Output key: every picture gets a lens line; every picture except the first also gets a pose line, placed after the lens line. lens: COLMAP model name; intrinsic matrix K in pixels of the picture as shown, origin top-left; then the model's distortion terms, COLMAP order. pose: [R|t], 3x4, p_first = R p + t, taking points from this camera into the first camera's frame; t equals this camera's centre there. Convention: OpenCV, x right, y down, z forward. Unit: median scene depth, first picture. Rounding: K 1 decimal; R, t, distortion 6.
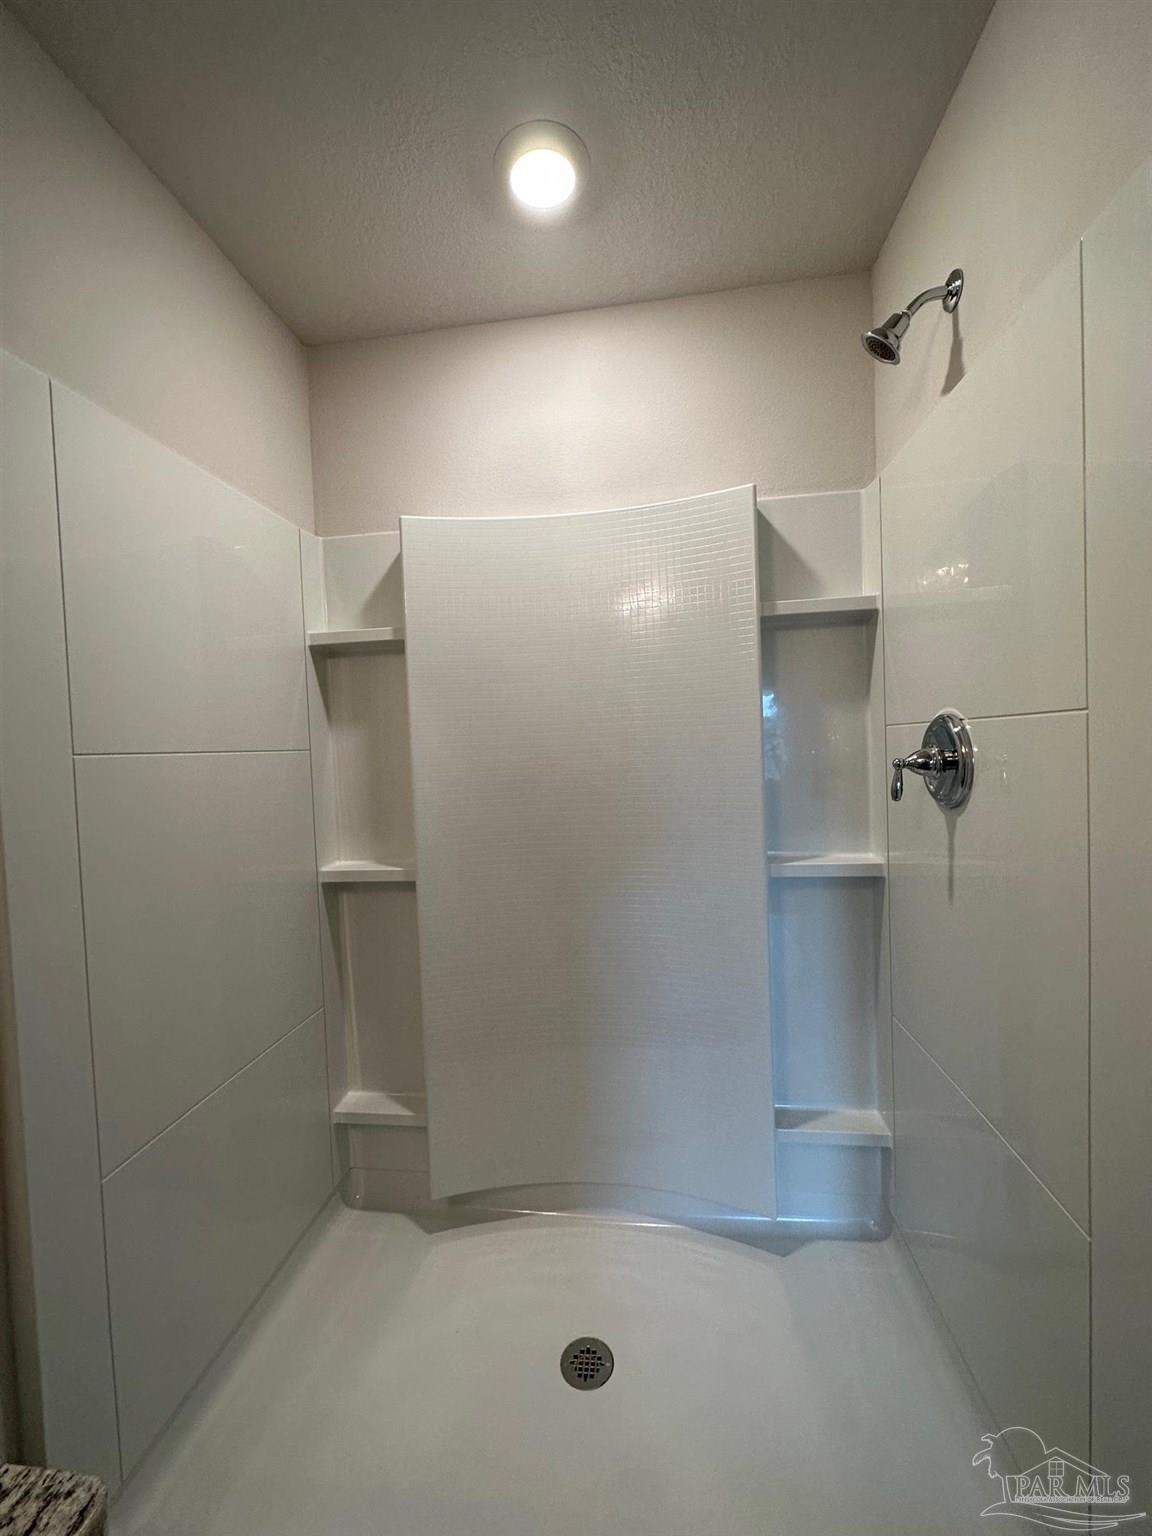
lens RADIAL K [[613.2, 0, 575.6], [0, 613.2, 765.5], [0, 0, 1]] dist [-0.001281, 0.000265]
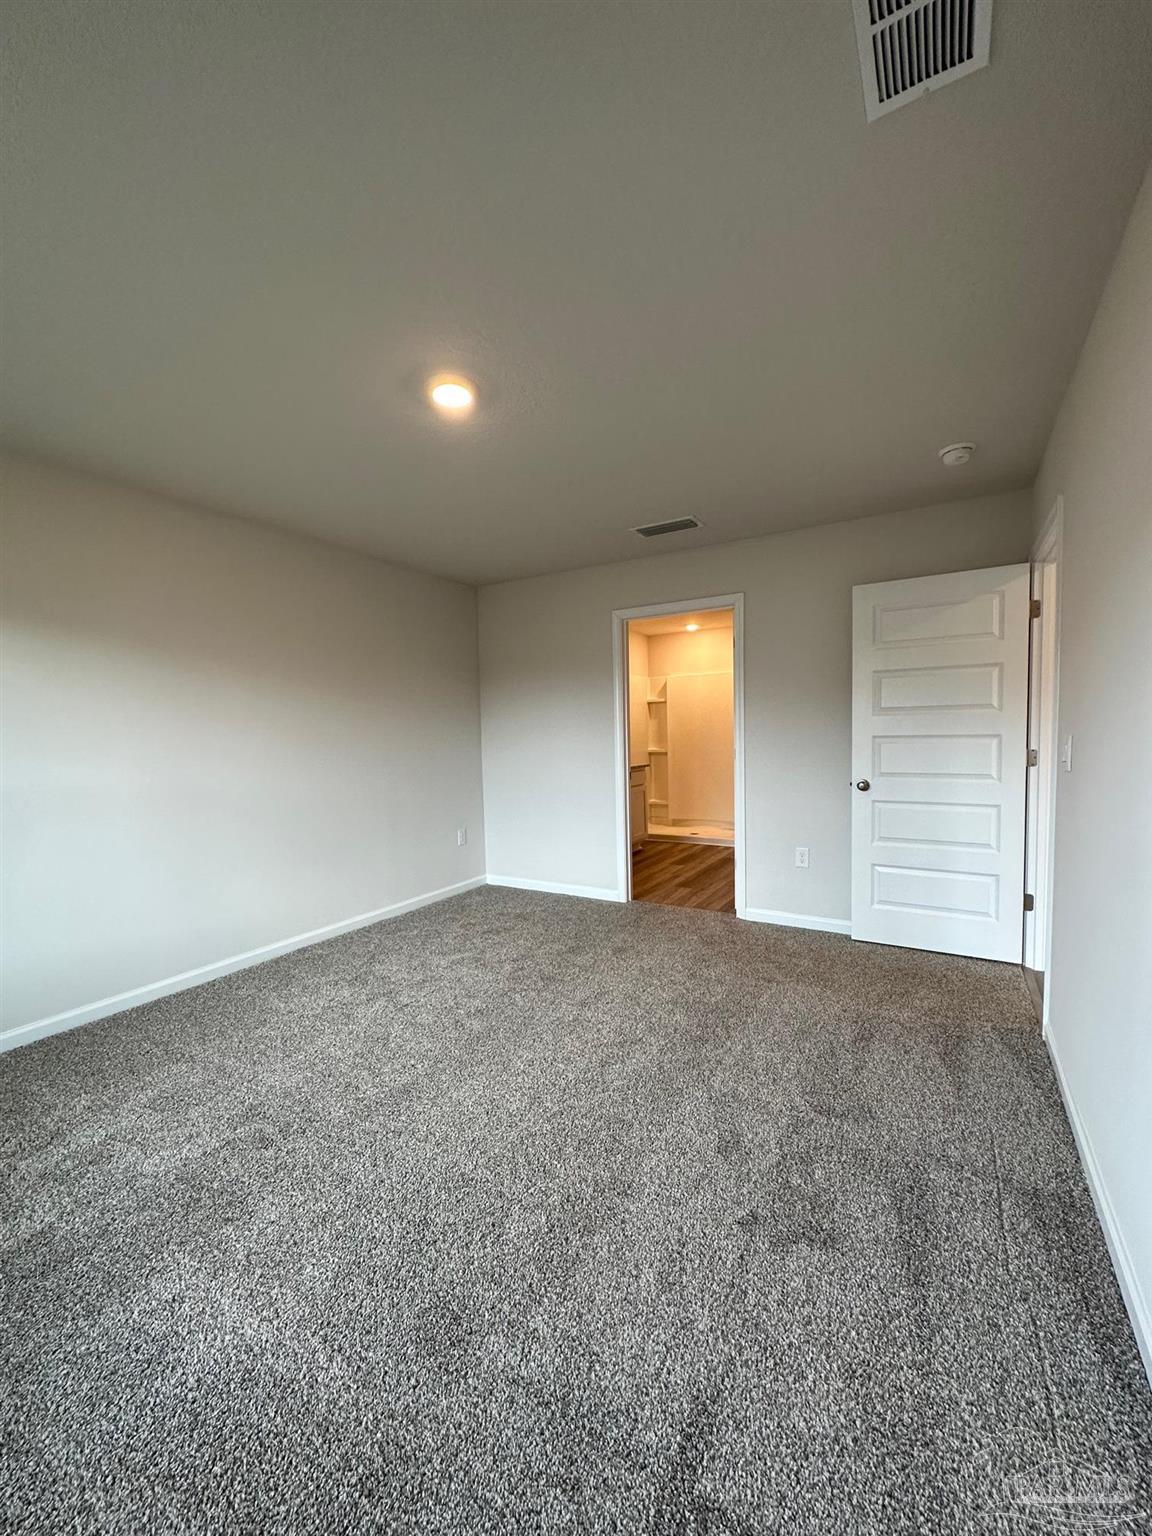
lens RADIAL K [[613.2, 0, 575.6], [0, 613.2, 765.5], [0, 0, 1]] dist [-0.001281, 0.000265]
pose [[0.921845, 0.036316, -0.385853, 0.895743], [-0.023790, 0.999025, 0.037189, 0.131493], [0.386827, -0.025103, 0.921810, -3.554858]]
